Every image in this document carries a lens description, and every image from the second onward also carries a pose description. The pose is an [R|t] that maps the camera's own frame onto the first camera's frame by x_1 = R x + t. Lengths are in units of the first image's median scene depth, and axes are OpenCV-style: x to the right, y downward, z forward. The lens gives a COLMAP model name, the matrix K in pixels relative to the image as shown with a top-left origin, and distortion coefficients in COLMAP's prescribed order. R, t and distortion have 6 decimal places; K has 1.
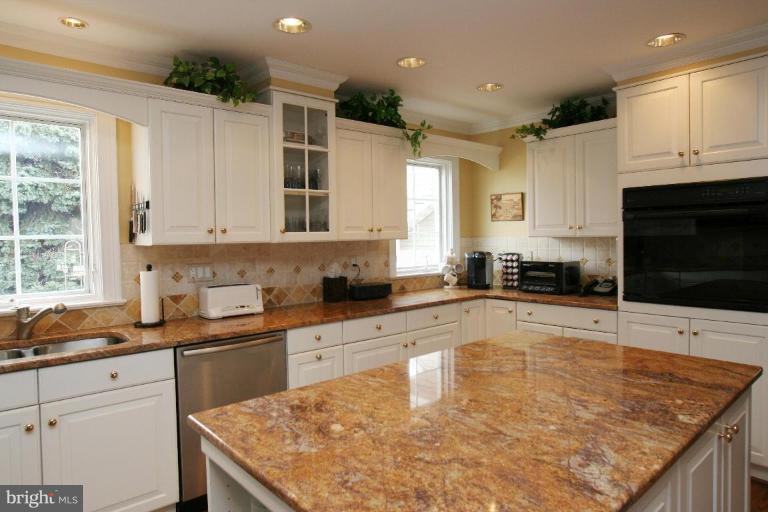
lens RADIAL K [[485.1, 0, 384.7], [0, 485.1, 241.4], [0, 0, 1]] dist [-0.023756, 0.000006]
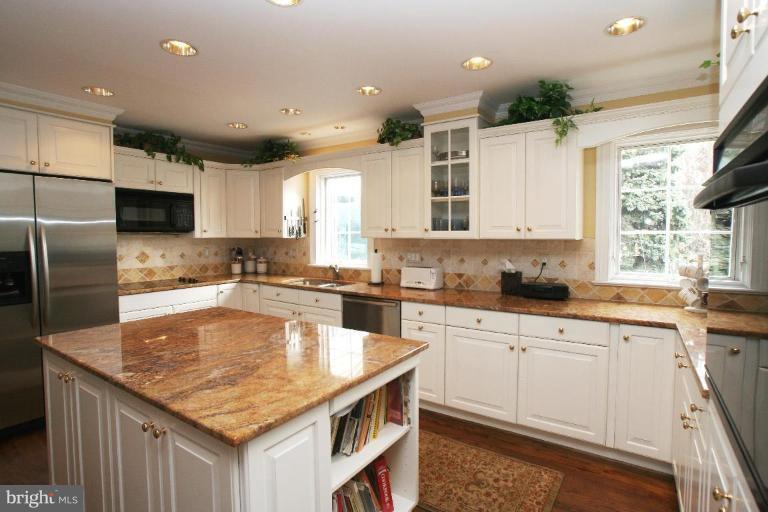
lens RADIAL K [[383.3, 0, 394.3], [0, 383.3, 248.5], [0, 0, 1]] dist [-0.076524, 0.000268]
pose [[0.272739, 0.049519, -0.960813, 0.745379], [-0.015356, 0.998771, 0.047117, -0.018050], [0.961965, 0.001903, 0.273164, 0.596409]]
